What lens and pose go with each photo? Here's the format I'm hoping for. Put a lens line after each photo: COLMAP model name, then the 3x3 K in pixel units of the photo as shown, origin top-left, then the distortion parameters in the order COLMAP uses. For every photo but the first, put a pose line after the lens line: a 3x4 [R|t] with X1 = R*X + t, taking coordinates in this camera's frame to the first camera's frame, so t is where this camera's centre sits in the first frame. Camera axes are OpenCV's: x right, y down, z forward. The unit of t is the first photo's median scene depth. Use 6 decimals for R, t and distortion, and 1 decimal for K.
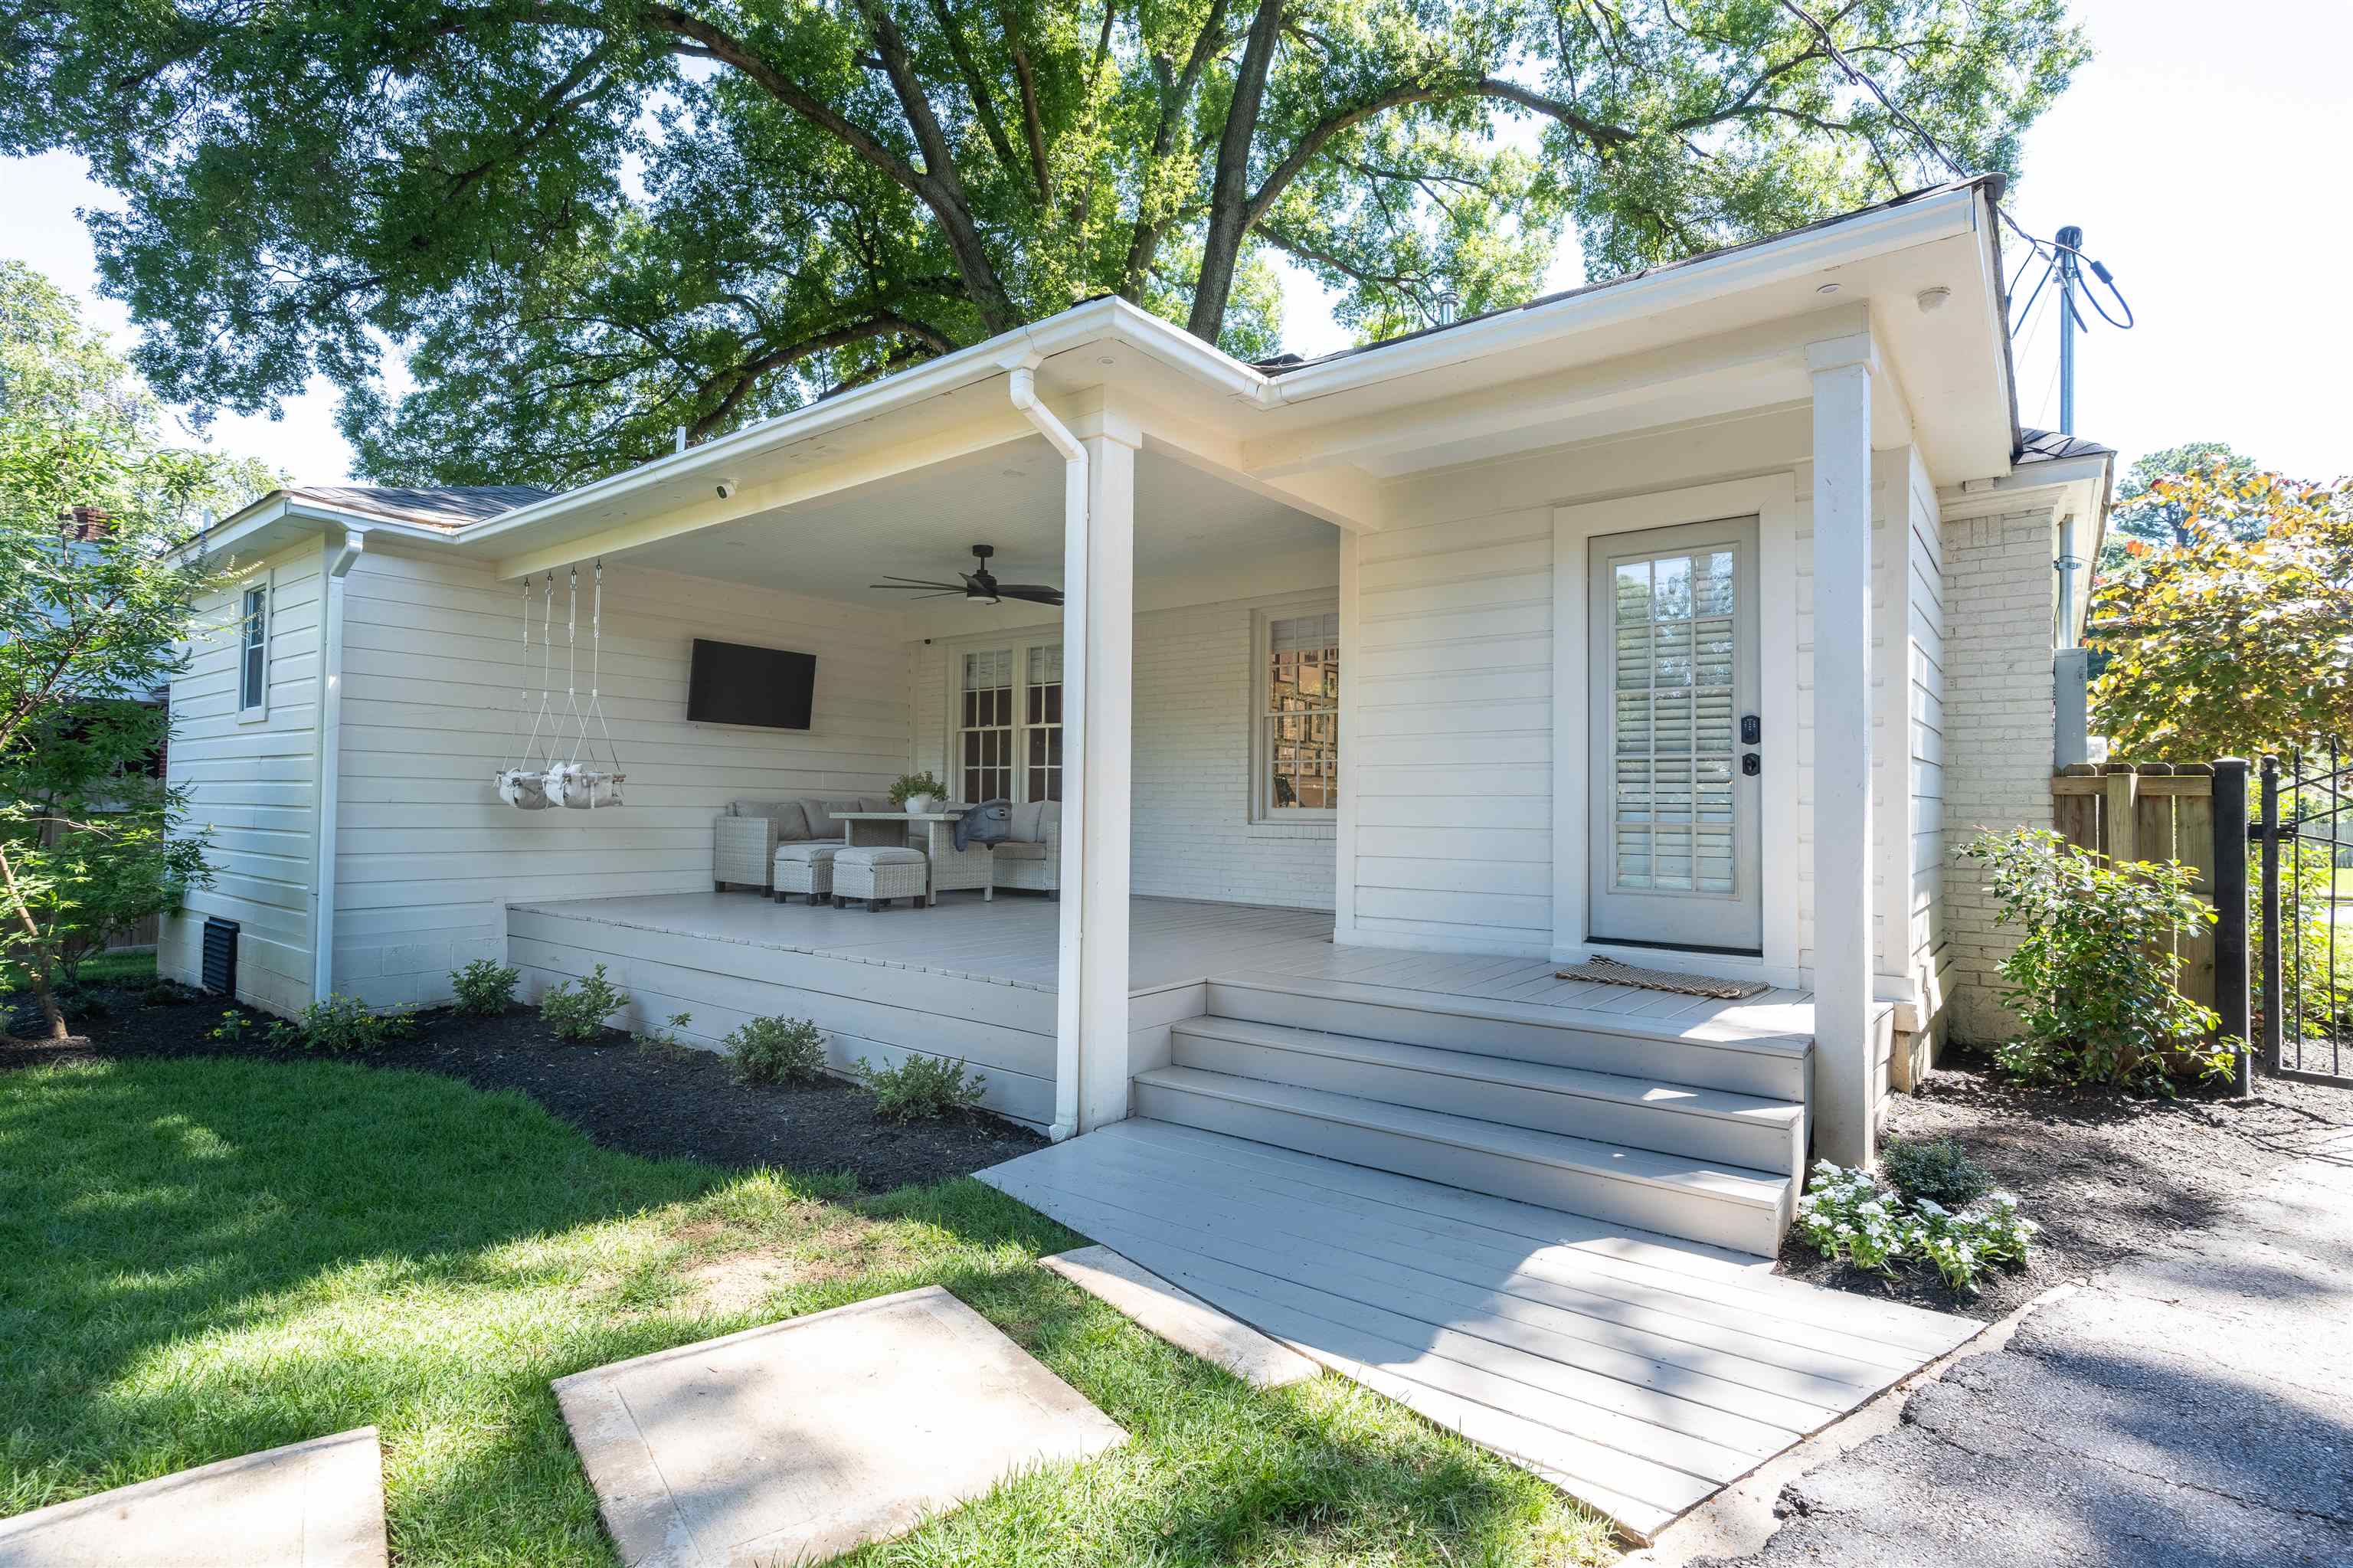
lens RADIAL K [[1125.6, 0, 1159.0], [0, 1125.6, 769.5], [0, 0, 1]] dist [0.002202, 0.000128]
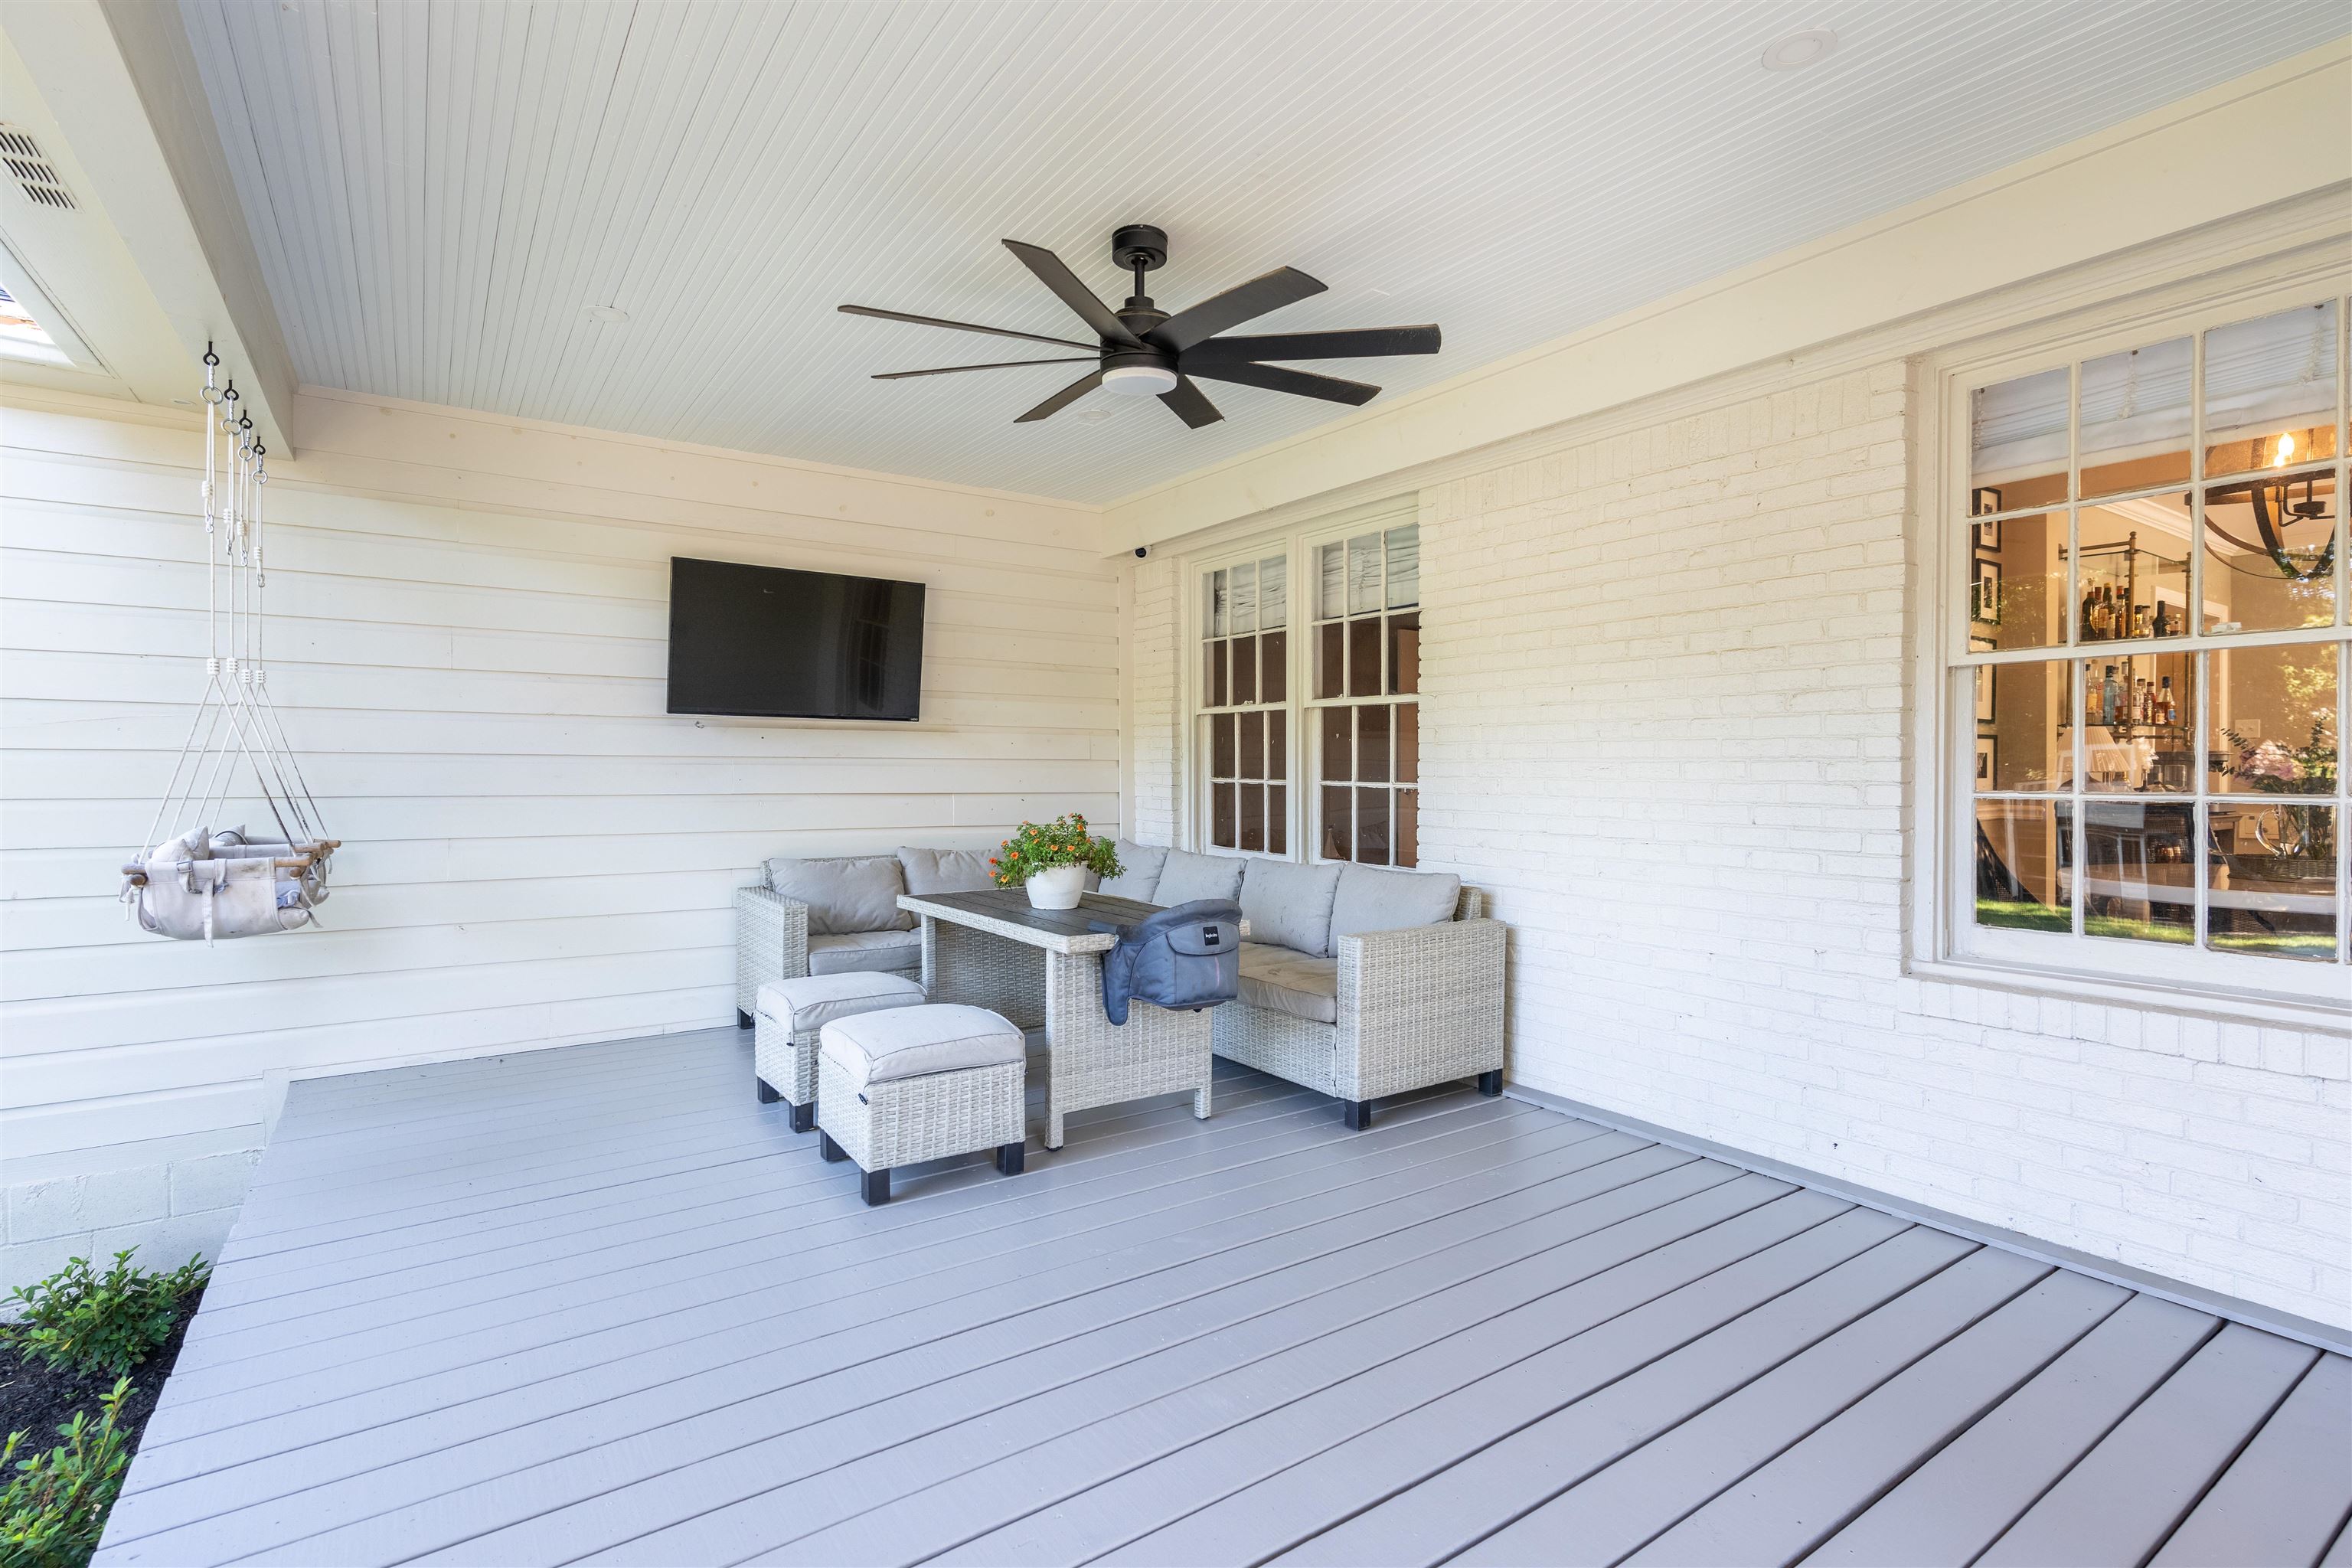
lens RADIAL K [[1125.0, 0, 1158.5], [0, 1125.0, 769.5], [0, 0, 1]] dist [0.002202, 0.000128]
pose [[0.950489, -0.007926, -0.310656, -0.029761], [0.018078, 0.999392, 0.029811, -0.026226], [0.310231, -0.033951, 0.950055, 0.525078]]
